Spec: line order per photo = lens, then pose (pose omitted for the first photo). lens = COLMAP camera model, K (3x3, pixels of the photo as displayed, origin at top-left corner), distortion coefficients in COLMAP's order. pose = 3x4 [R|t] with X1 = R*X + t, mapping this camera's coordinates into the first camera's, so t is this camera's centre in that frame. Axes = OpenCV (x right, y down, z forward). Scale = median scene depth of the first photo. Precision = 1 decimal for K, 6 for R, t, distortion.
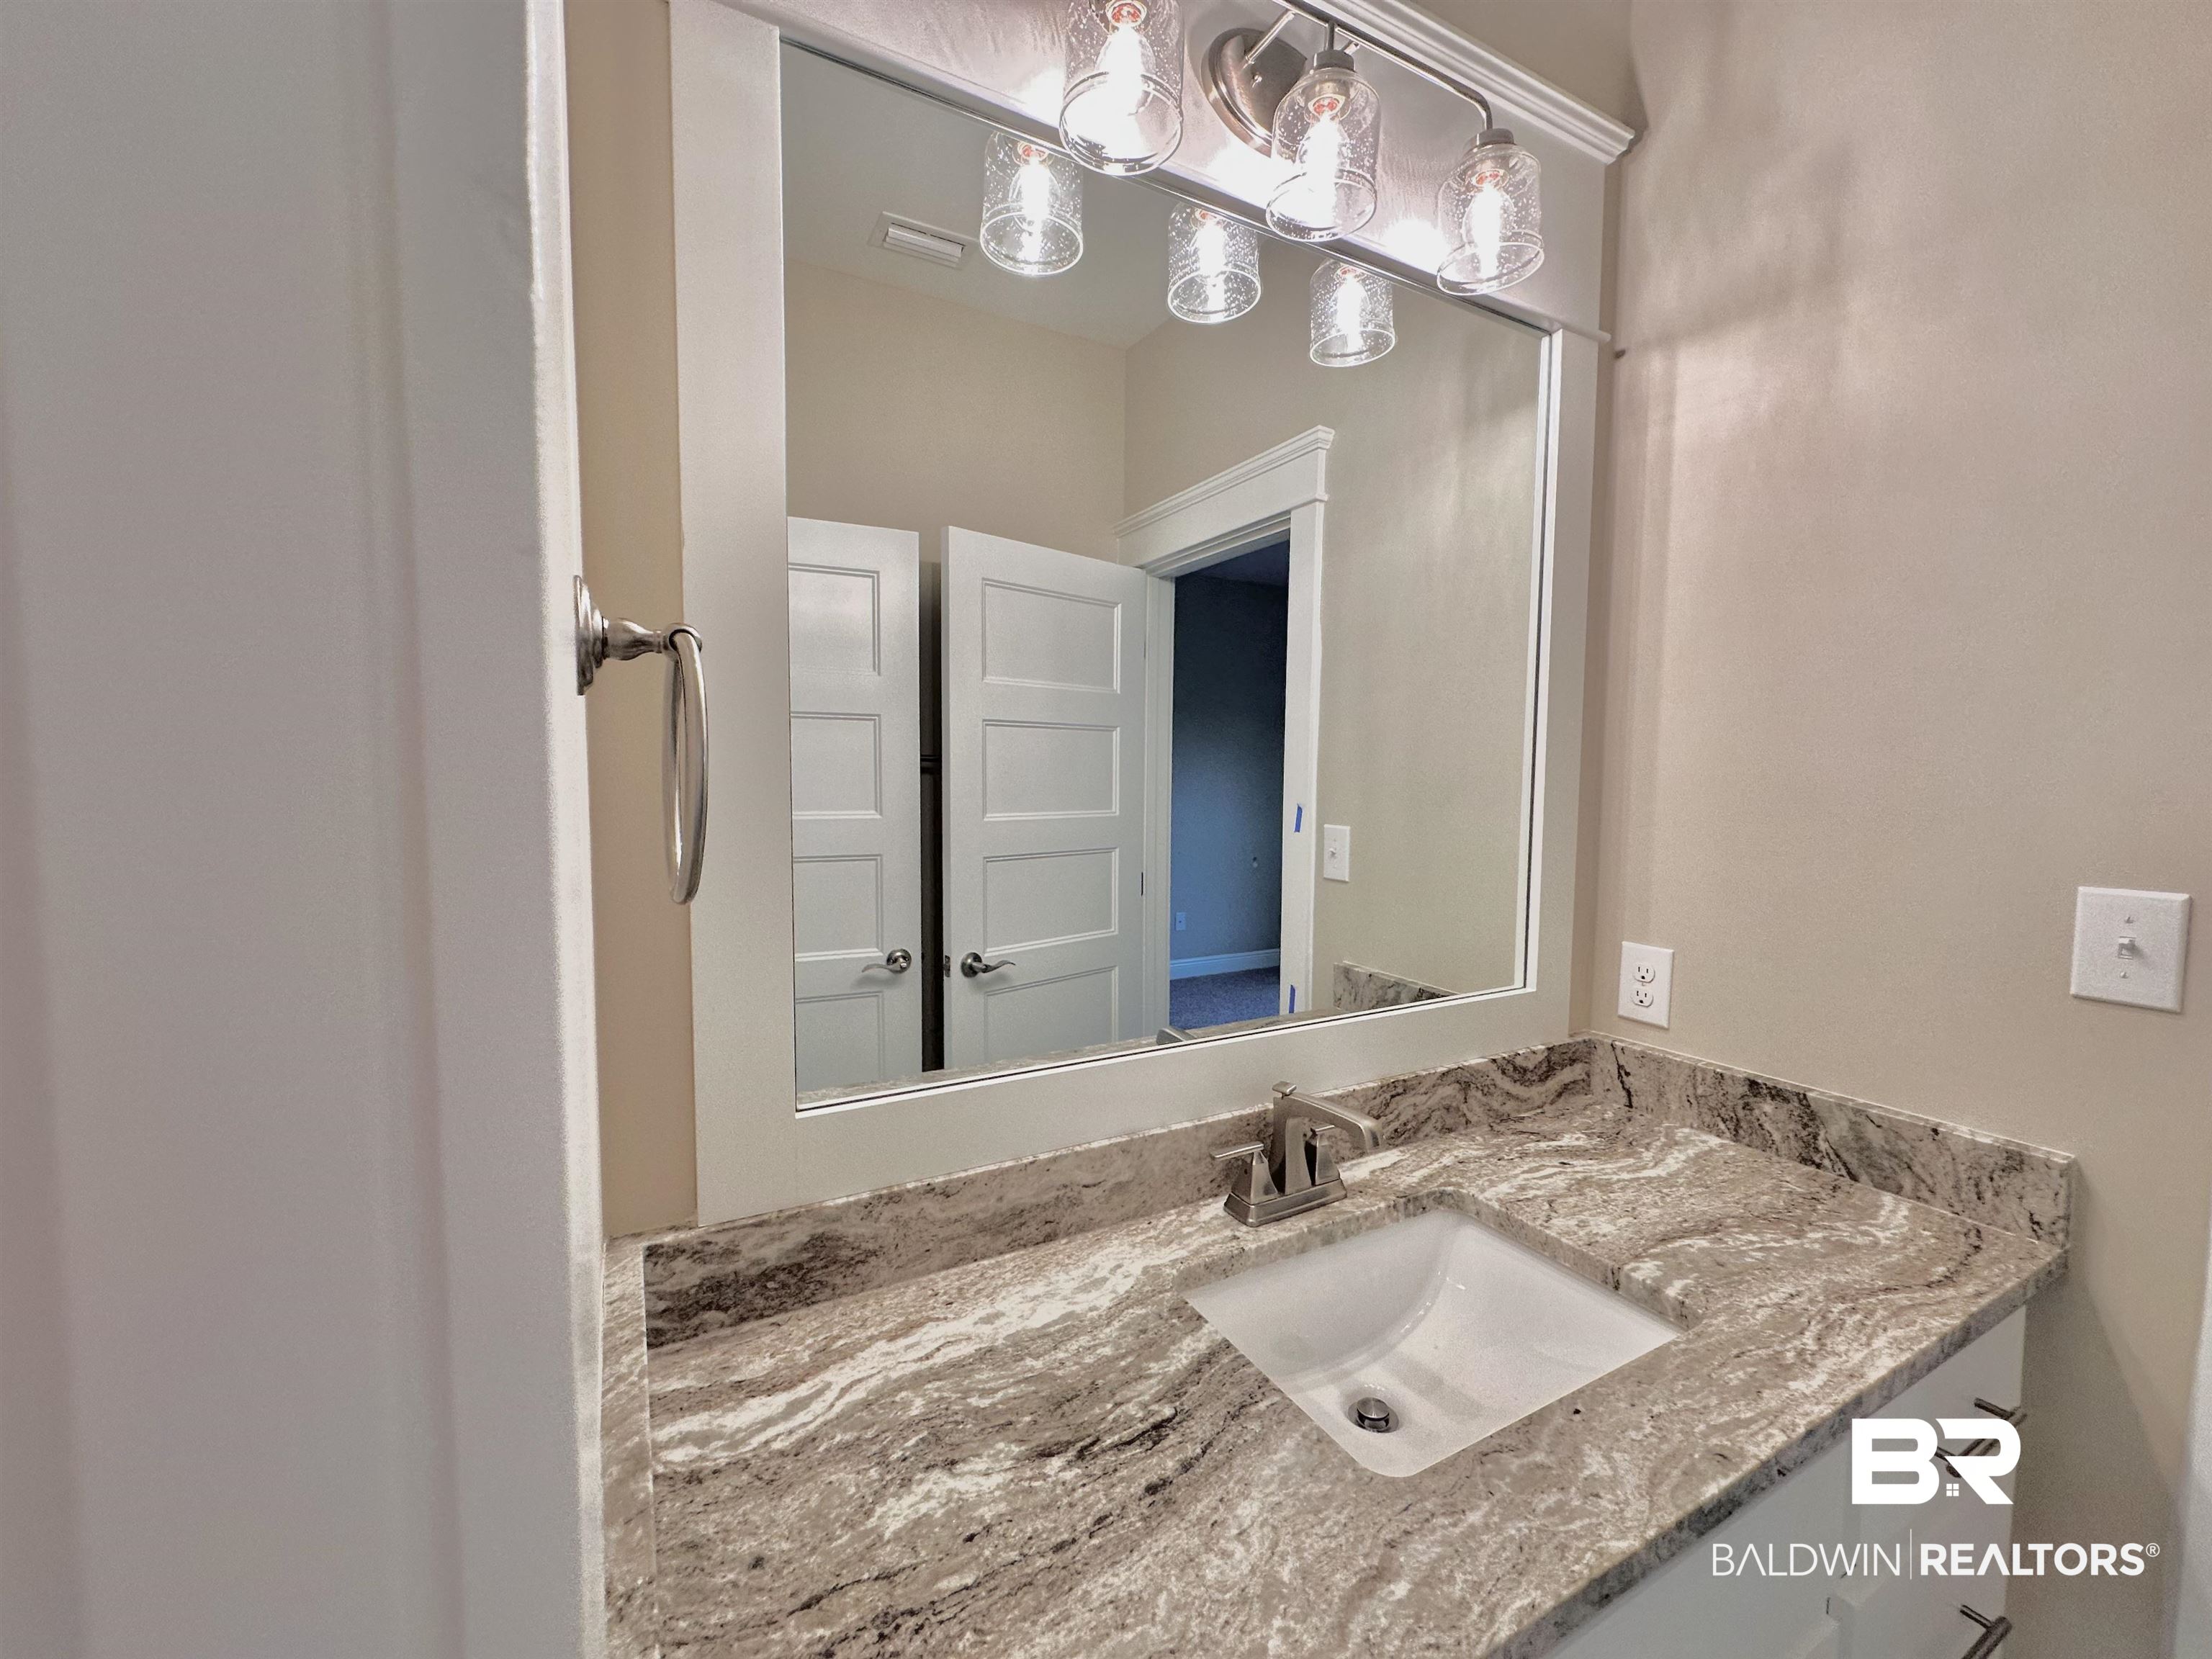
lens RADIAL K [[878.6, 0, 1105.8], [0, 878.6, 830.4], [0, 0, 1]] dist [-0.001543, 0.000028]
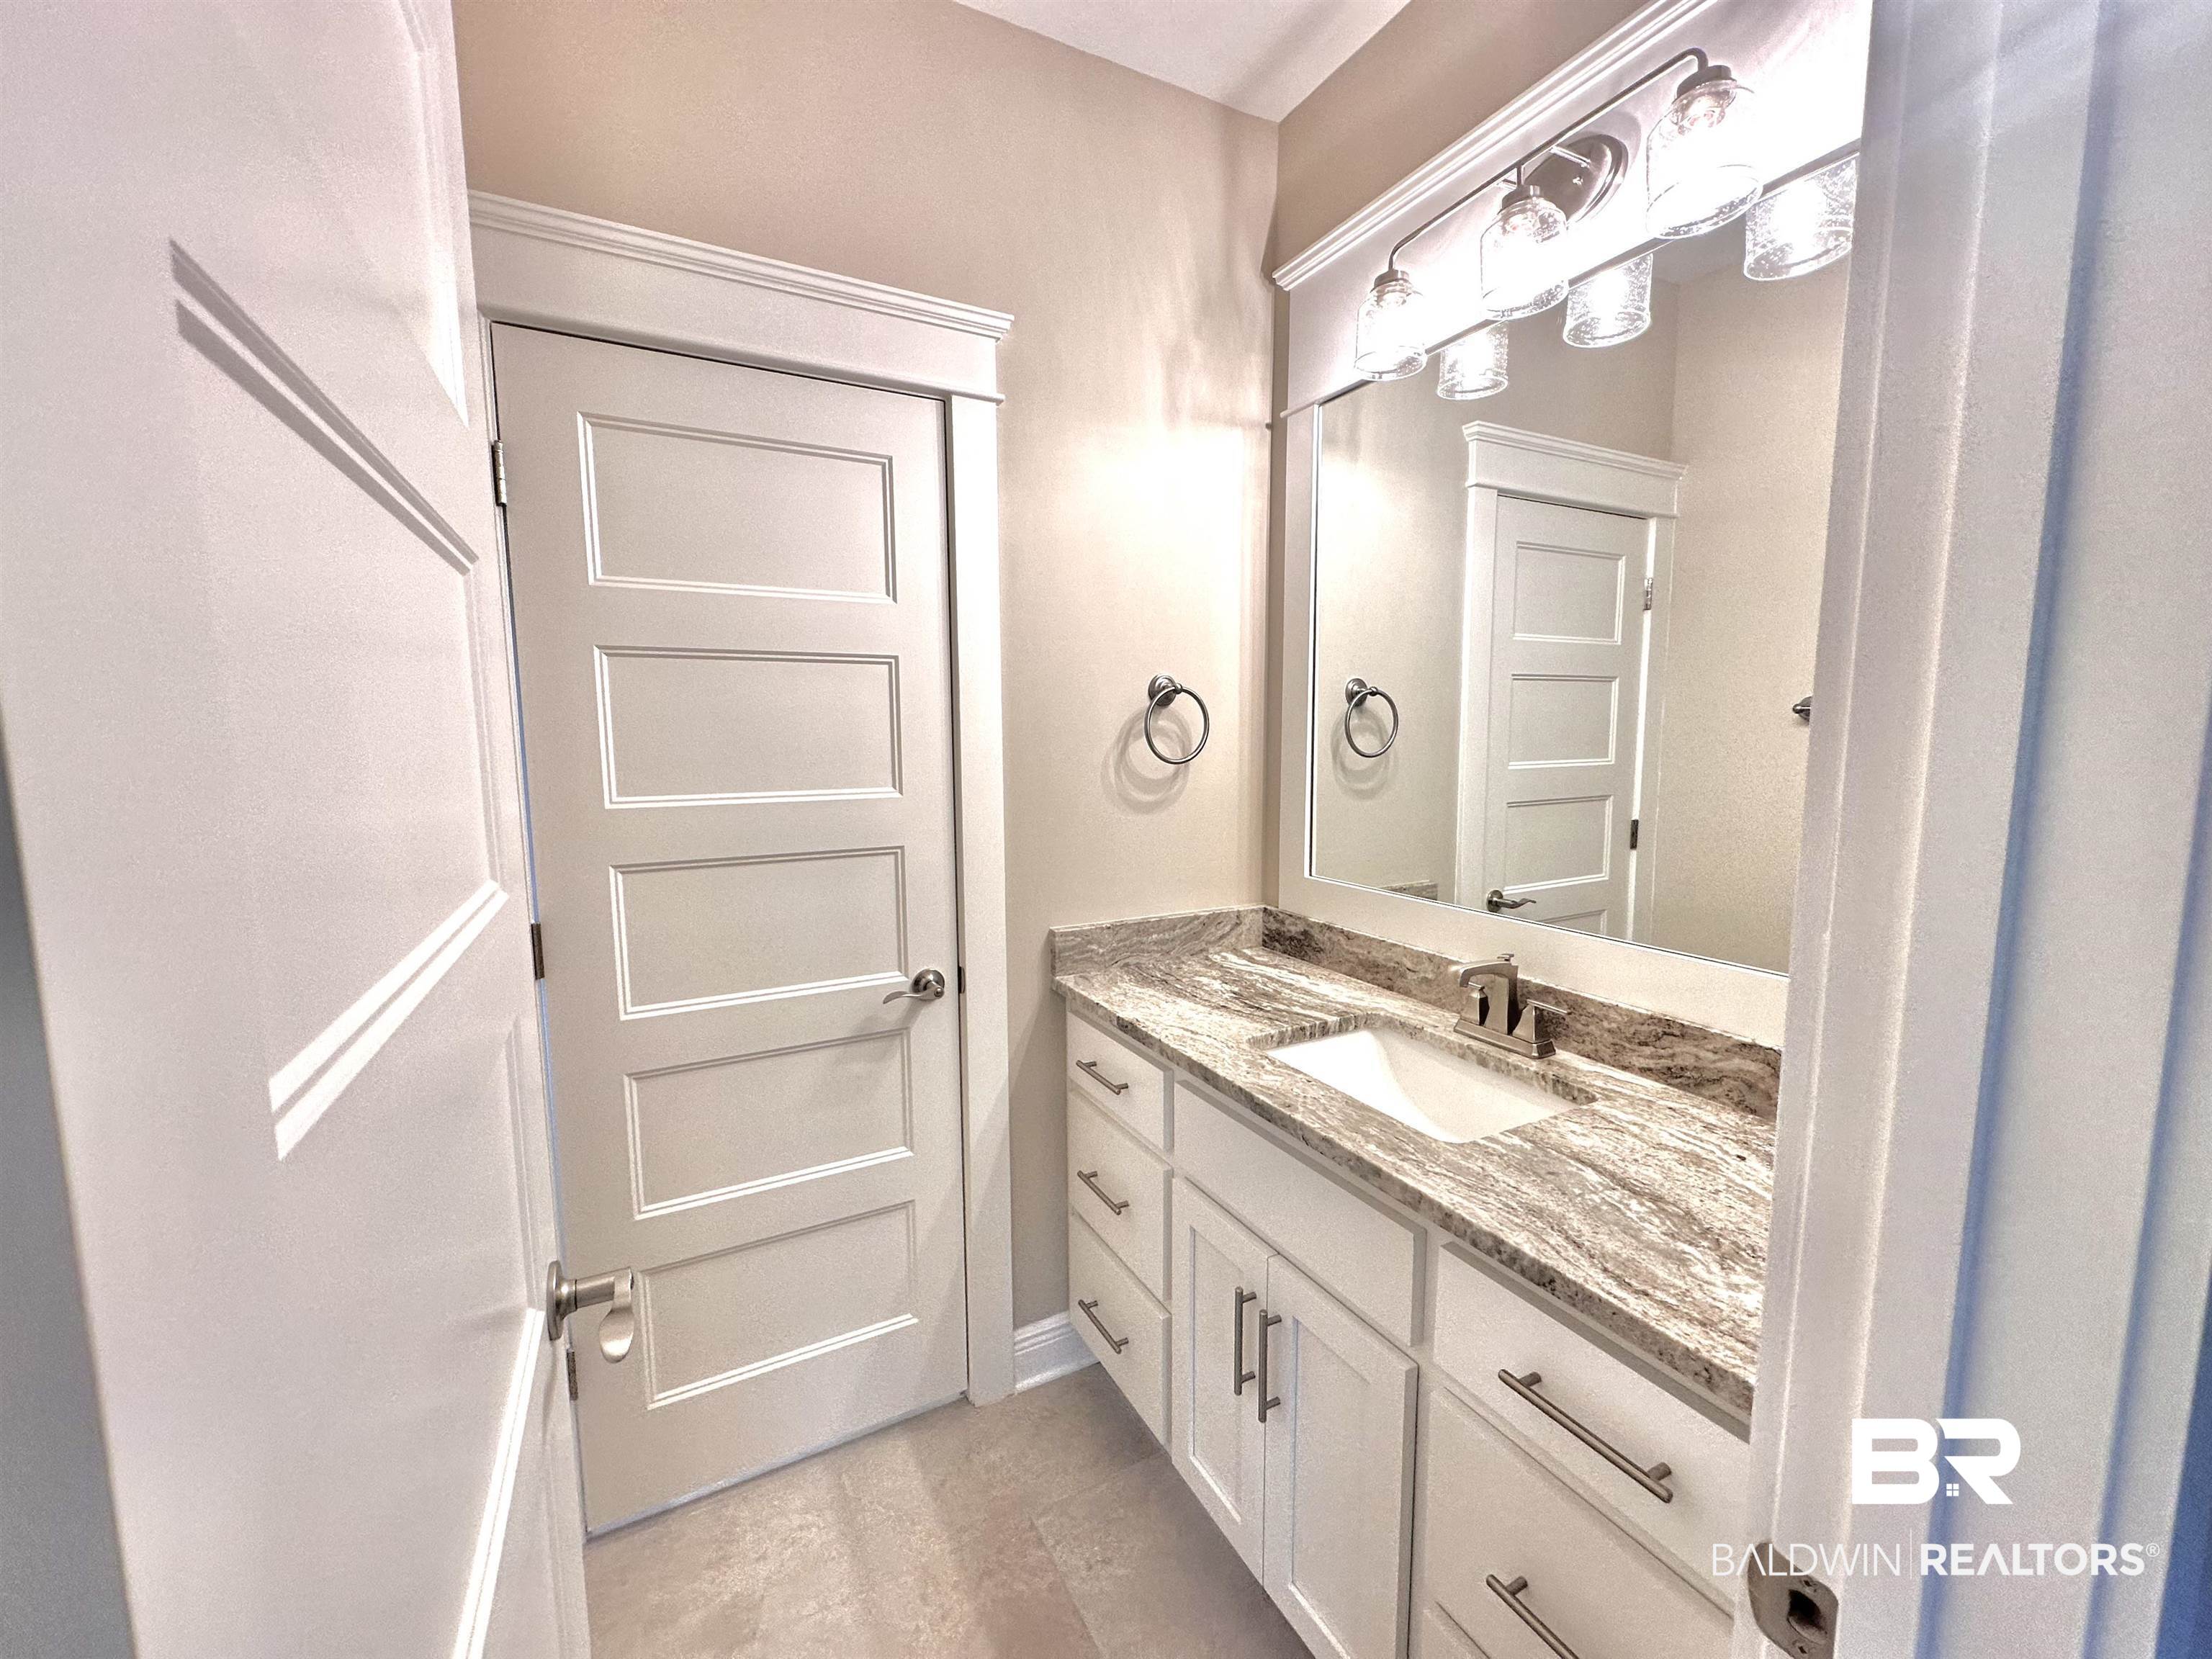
lens RADIAL K [[878.6, 0, 1105.8], [0, 878.6, 830.4], [0, 0, 1]] dist [-0.001543, 0.000028]
pose [[-0.003851, 0.108882, -0.994047, 1.834552], [-0.059155, 0.992289, 0.108919, -0.010322], [0.998241, 0.059222, 0.002620, 0.449595]]
